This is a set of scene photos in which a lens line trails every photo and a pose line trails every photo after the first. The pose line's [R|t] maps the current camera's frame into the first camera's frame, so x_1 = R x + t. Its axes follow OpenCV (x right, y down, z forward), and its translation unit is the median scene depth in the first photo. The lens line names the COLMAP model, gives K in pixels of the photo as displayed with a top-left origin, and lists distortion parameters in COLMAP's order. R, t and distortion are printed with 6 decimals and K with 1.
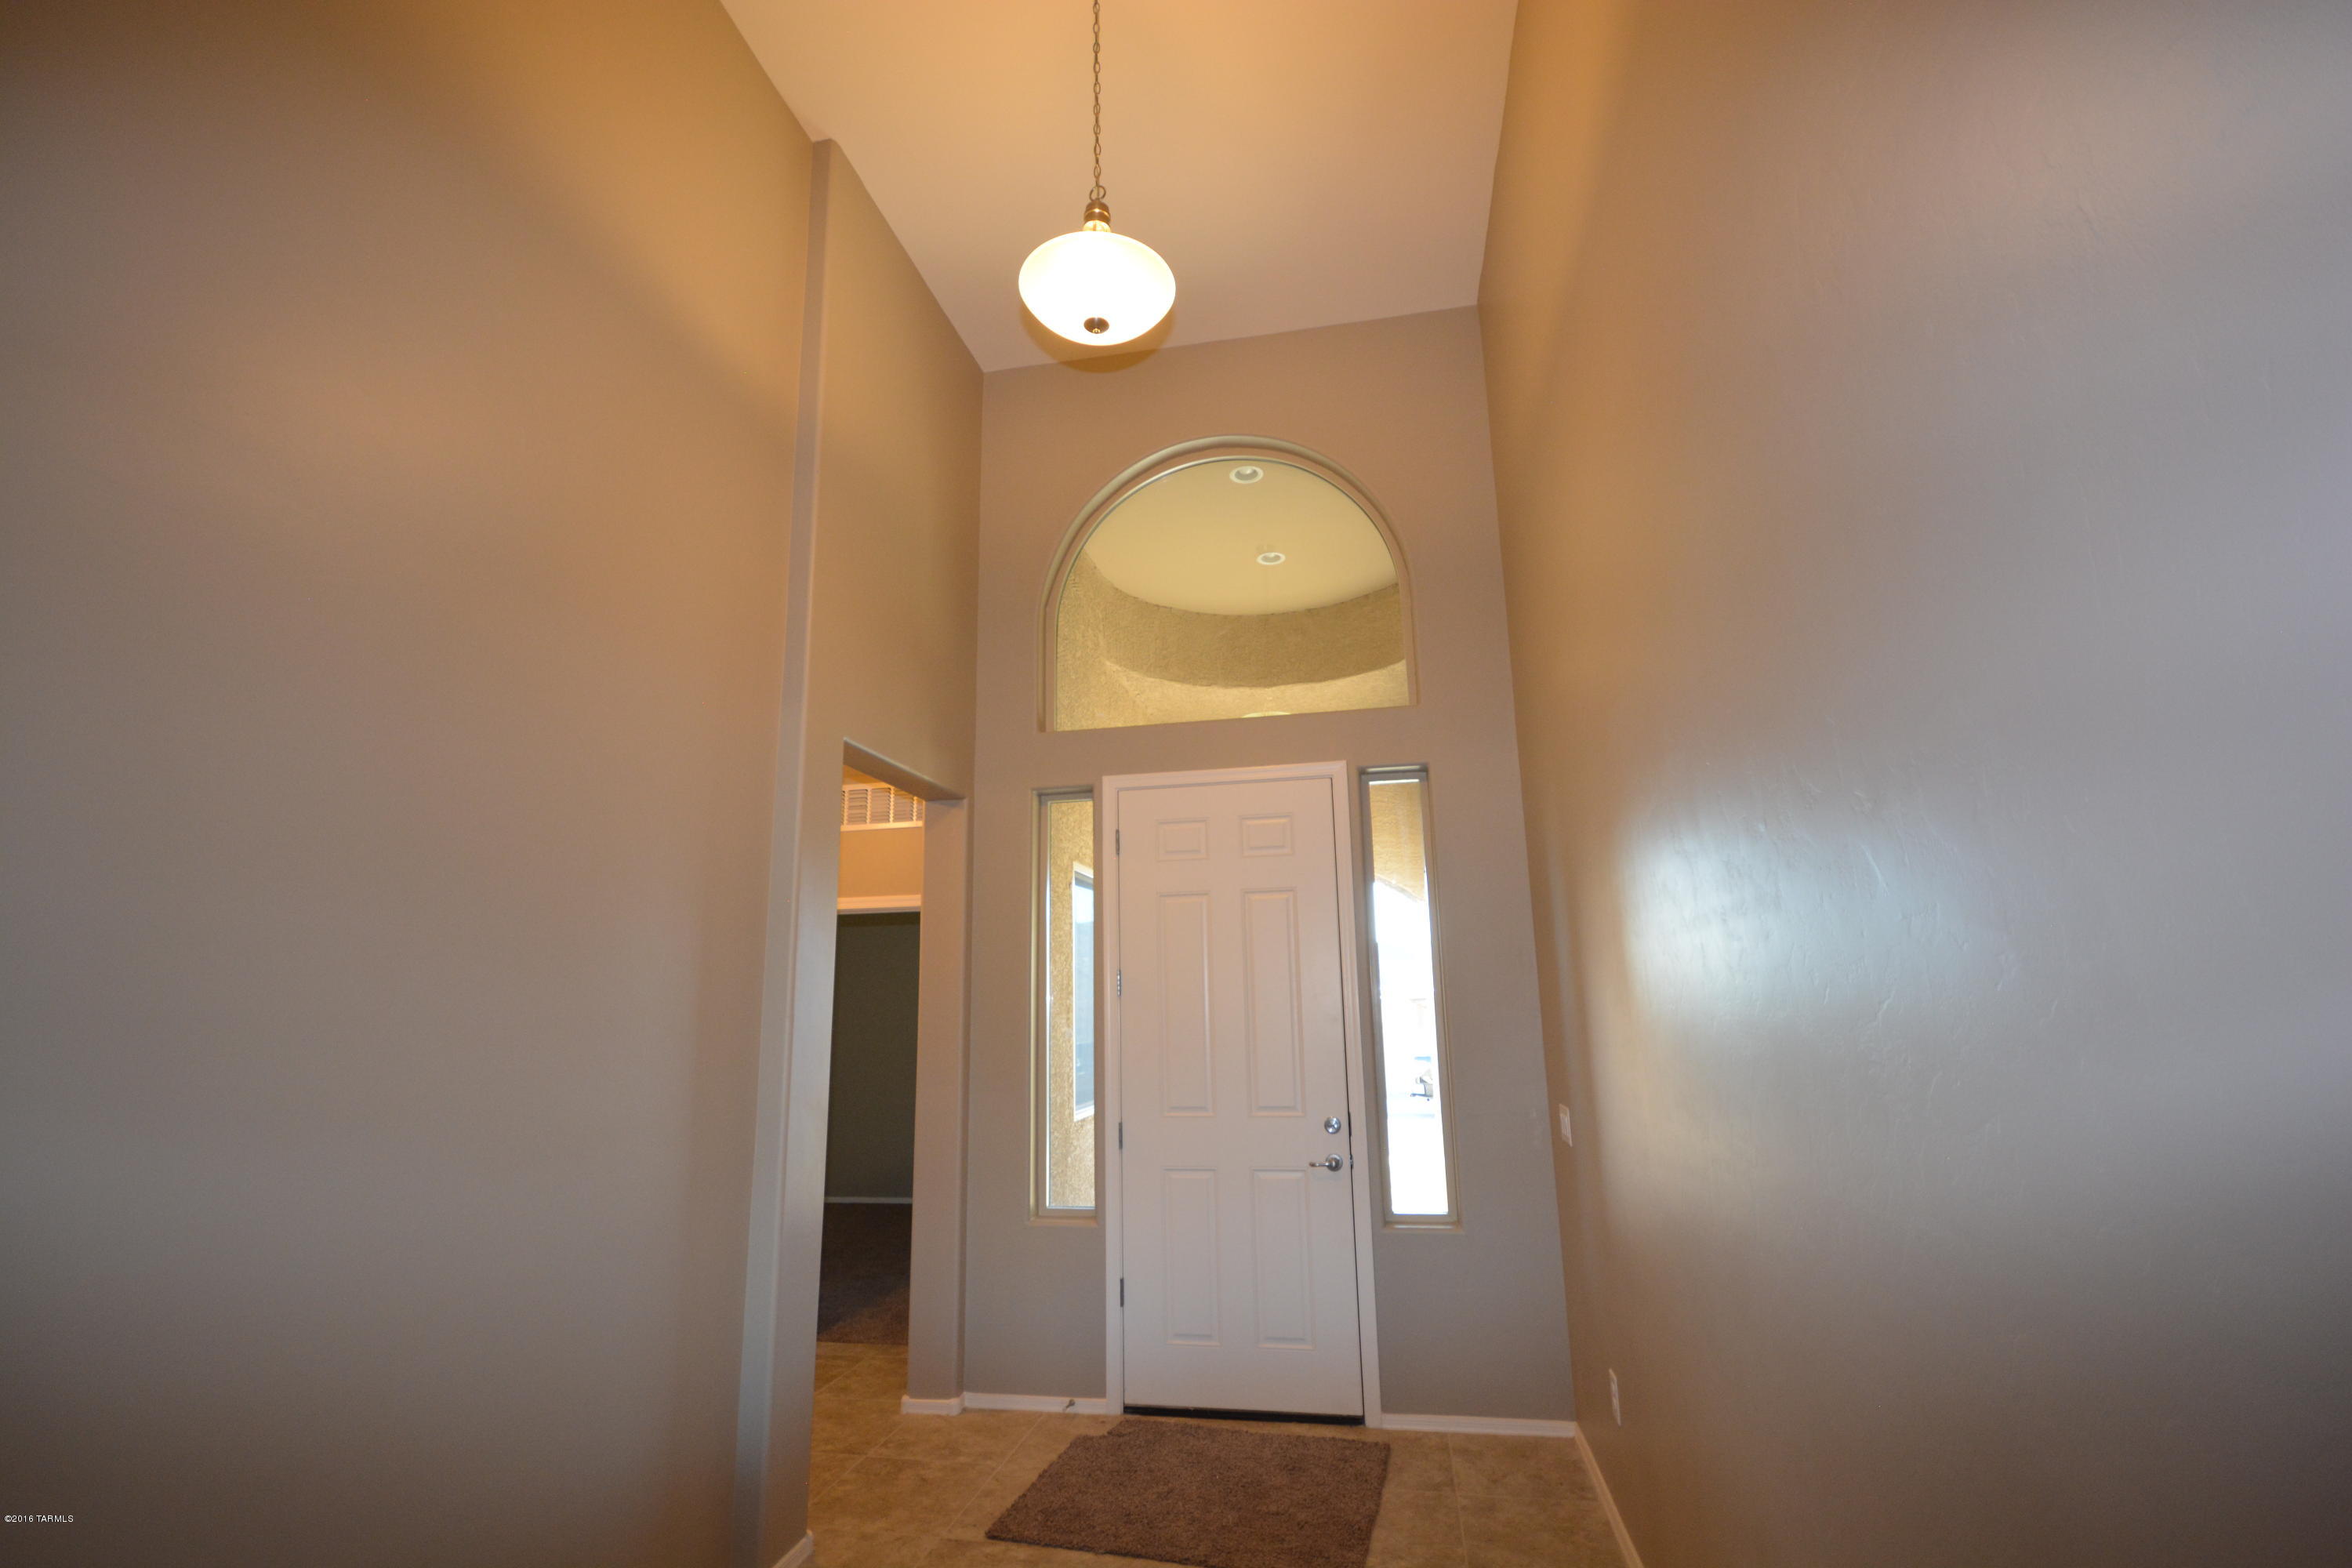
lens RADIAL K [[1048.9, 0, 1168.9], [0, 1048.9, 800.4], [0, 0, 1]] dist [0.001127, 0.000028]
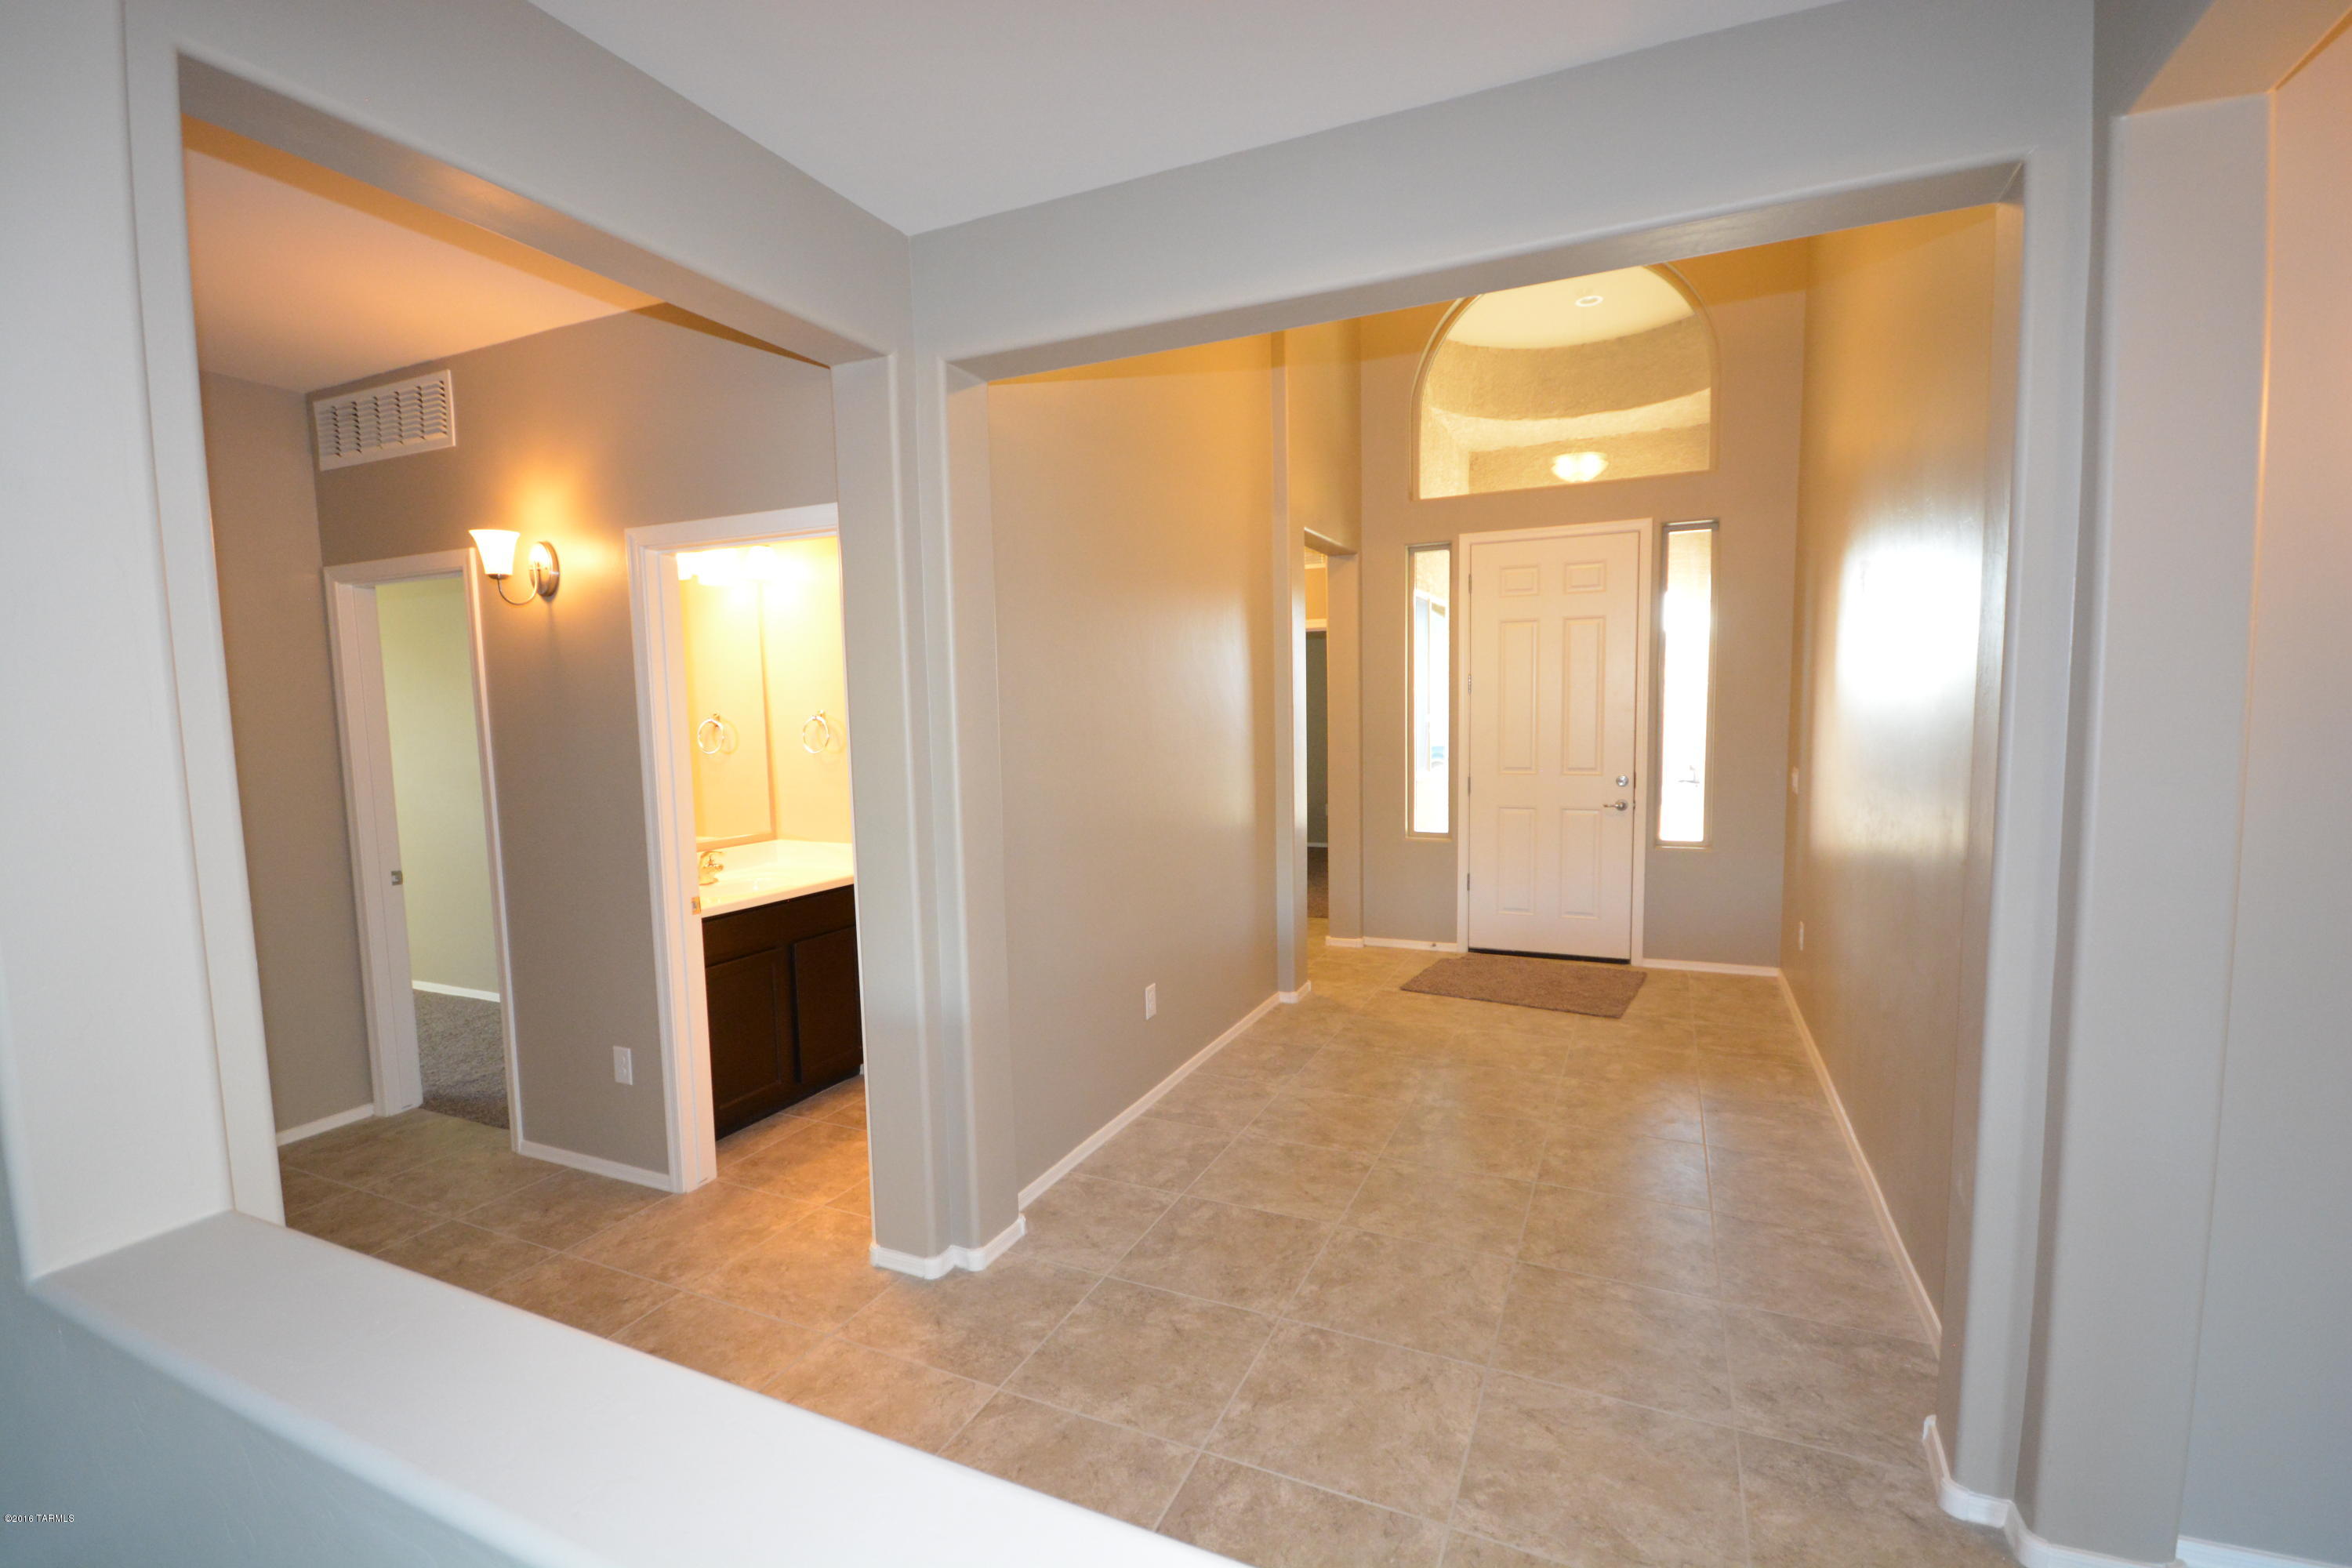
lens RADIAL K [[1033.9, 0, 1178.6], [0, 1033.9, 802.5], [0, 0, 1]] dist [-0.001680, -0.000092]
pose [[0.972845, 0.021824, -0.230427, -0.111836], [0.045847, 0.957651, 0.284260, -0.098192], [0.226872, -0.287105, 0.930645, -0.486610]]
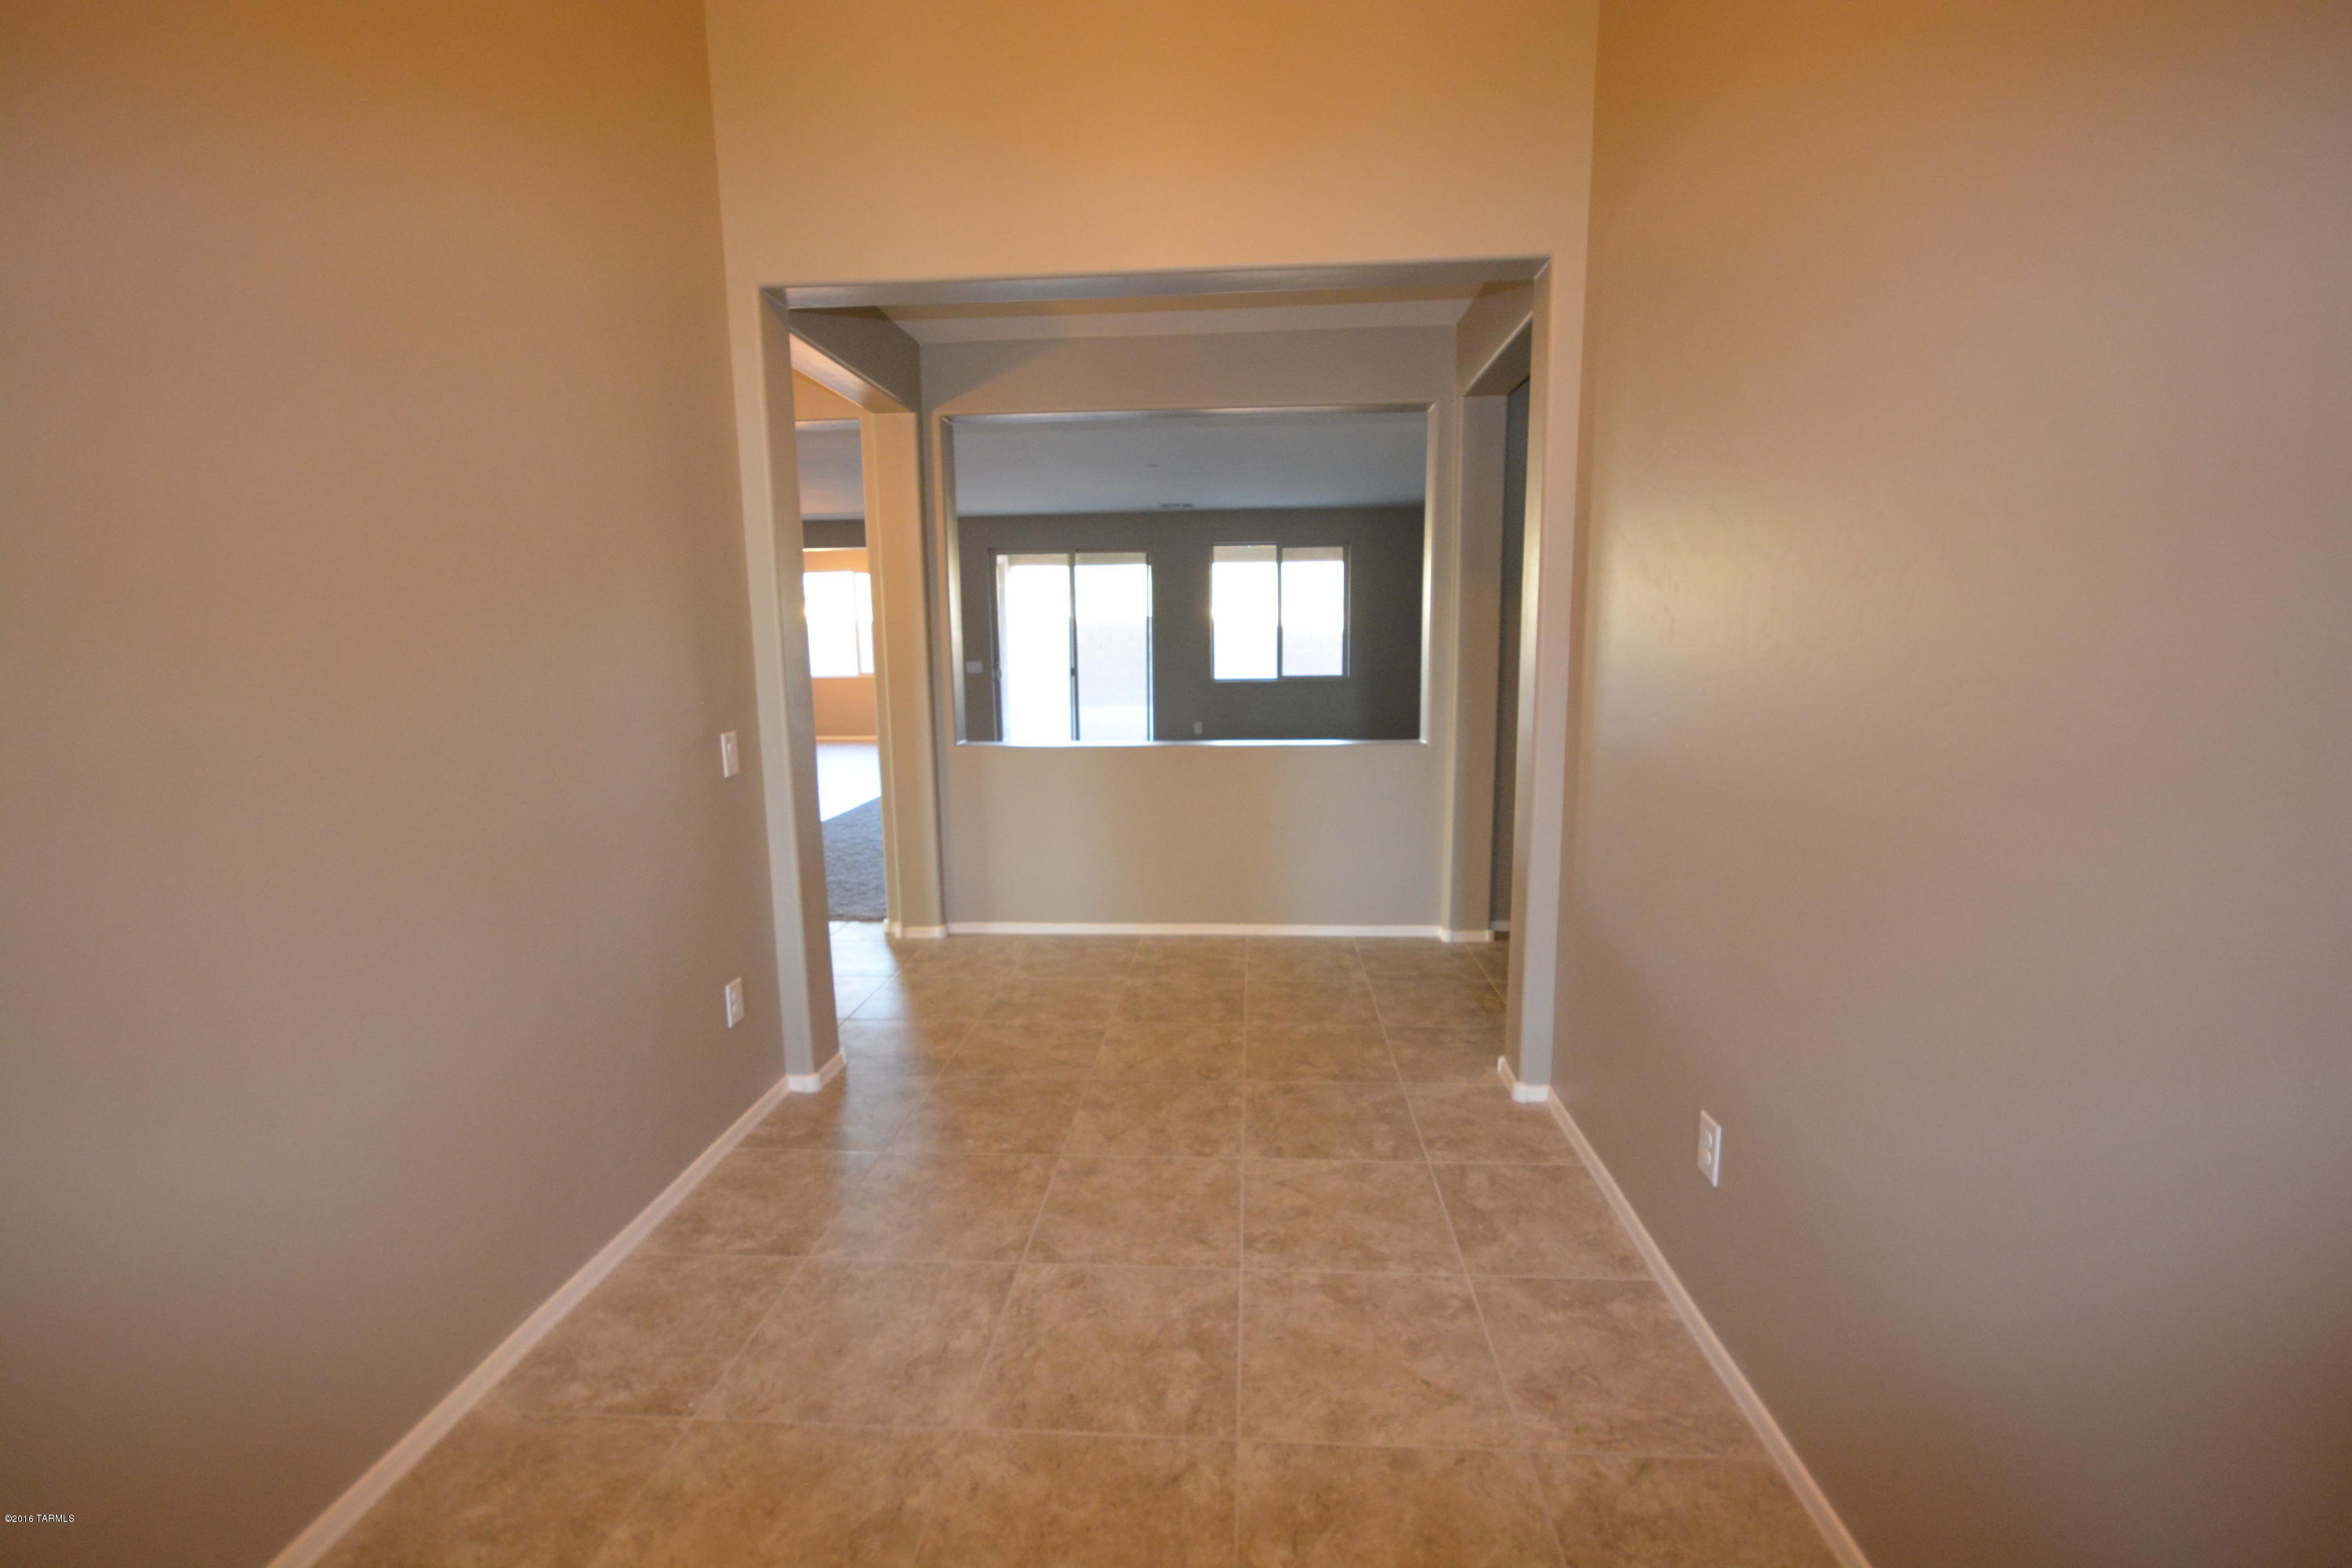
lens RADIAL K [[1021.7, 0, 1185.5], [0, 1021.7, 795.7], [0, 0, 1]] dist [0.013865, -0.017000]
pose [[-0.989983, 0.053049, -0.130839, -0.051019], [0.058575, 0.997530, -0.038754, 0.191715], [0.128460, -0.046030, -0.990646, 0.828344]]
